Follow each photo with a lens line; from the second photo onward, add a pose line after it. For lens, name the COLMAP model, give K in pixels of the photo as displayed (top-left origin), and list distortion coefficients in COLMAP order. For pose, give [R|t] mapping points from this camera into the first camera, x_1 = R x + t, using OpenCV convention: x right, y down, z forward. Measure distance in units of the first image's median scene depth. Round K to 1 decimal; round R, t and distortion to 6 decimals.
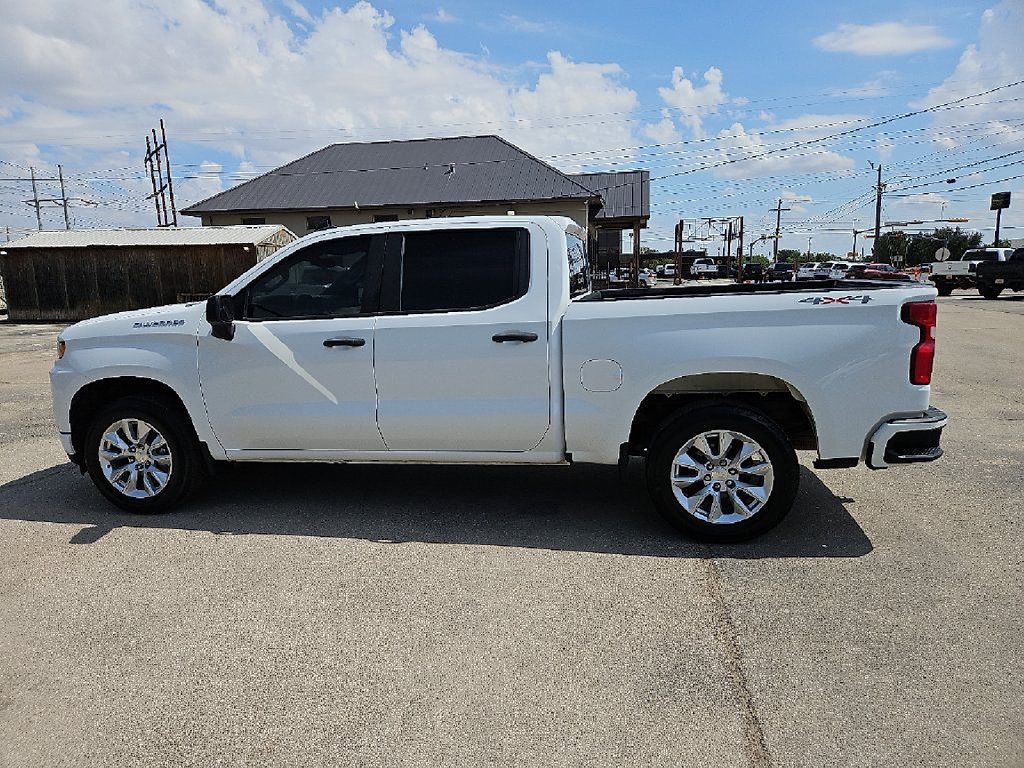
lens RADIAL K [[696.9, 0, 502.6], [0, 696.9, 404.1], [0, 0, 1]] dist [0.064885, -0.055725]
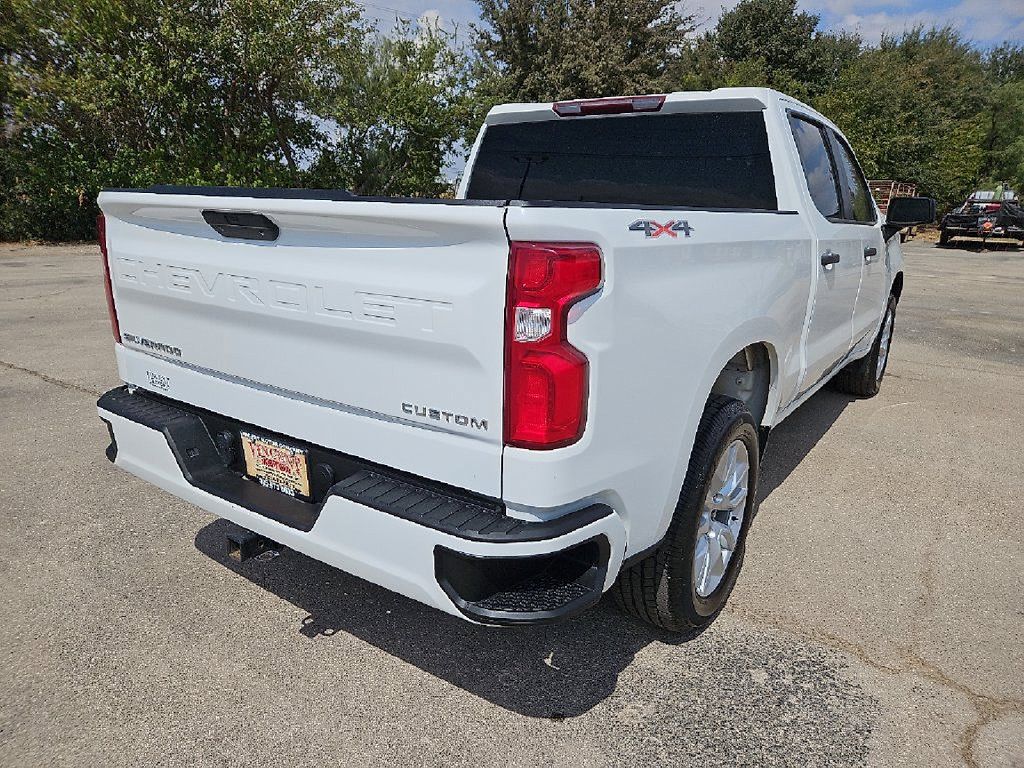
lens RADIAL K [[696.9, 0, 502.6], [0, 696.9, 404.1], [0, 0, 1]] dist [0.064885, -0.055725]
pose [[-0.422009, 0.273510, -0.864350, 0.145016], [-0.179025, 0.909491, 0.375201, -0.040302], [0.888740, 0.313078, -0.334848, 0.218410]]
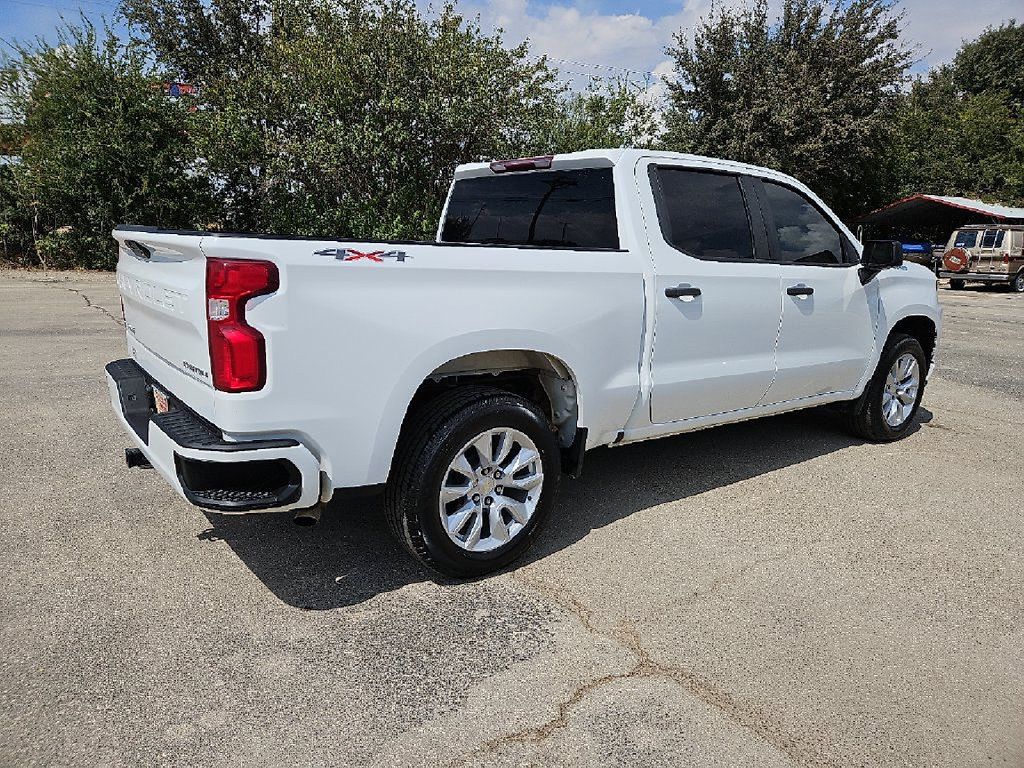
lens RADIAL K [[716.5, 0, 512.0], [0, 716.5, 384.0], [0, 0, 1]] dist [0.068162, -0.060220]
pose [[-0.689079, 0.155045, -0.707906, 0.135119], [-0.144503, 0.927831, 0.343872, -0.053803], [0.710133, 0.339249, -0.616945, 0.286217]]
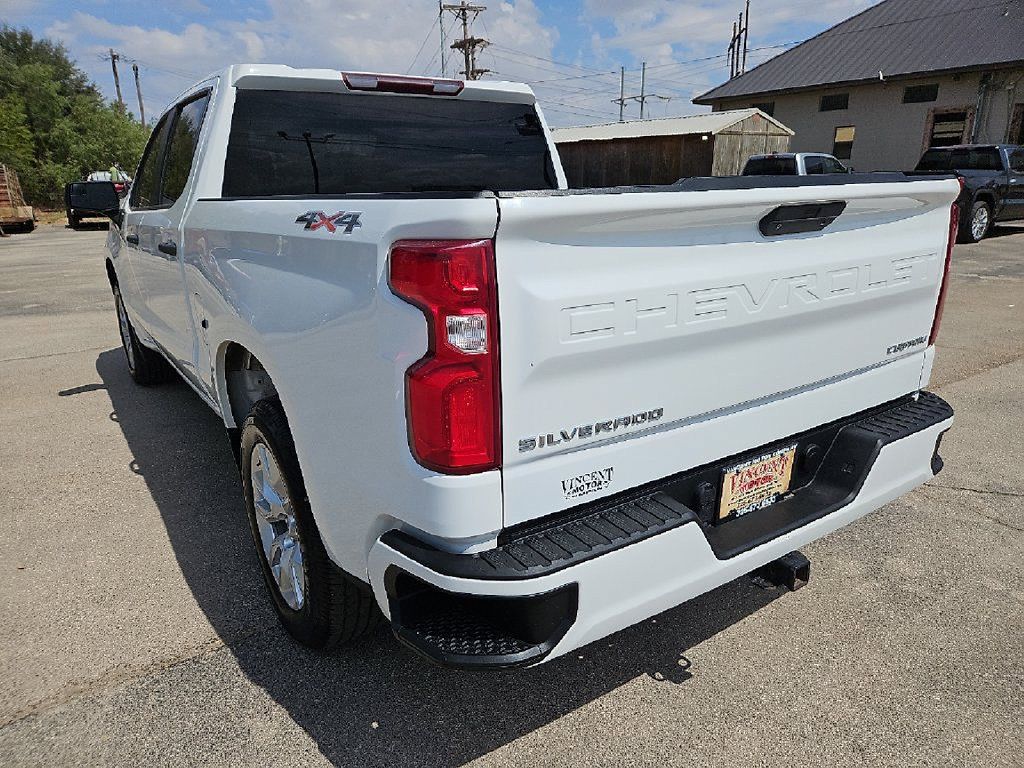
lens RADIAL K [[696.1, 0, 508.7], [0, 696.1, 407.7], [0, 0, 1]] dist [0.061809, -0.054859]
pose [[0.702833, 0.232638, -0.672239, 0.118900], [-0.132692, 0.971301, 0.197401, -0.018844], [0.698870, -0.049539, 0.713531, 0.106805]]
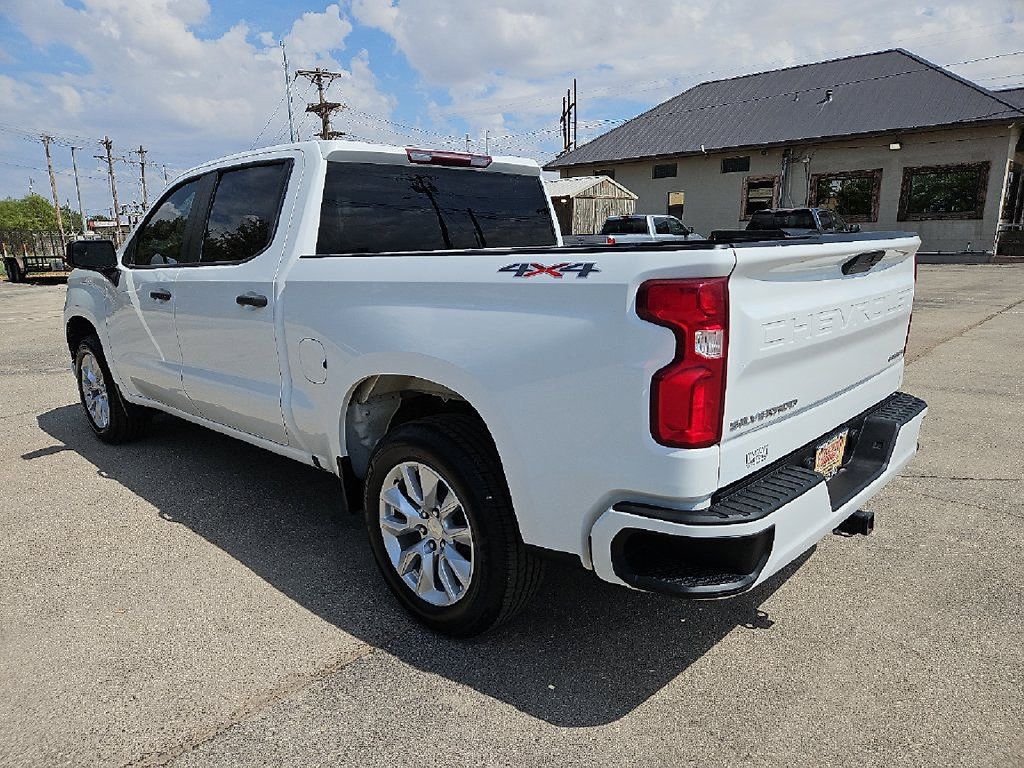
lens RADIAL K [[696.9, 0, 502.6], [0, 696.9, 404.1], [0, 0, 1]] dist [0.064885, -0.055725]
pose [[0.835236, 0.138077, -0.532274, 0.103860], [-0.103668, 0.990143, 0.094178, -0.012605], [0.540031, -0.023482, 0.841317, 0.071940]]
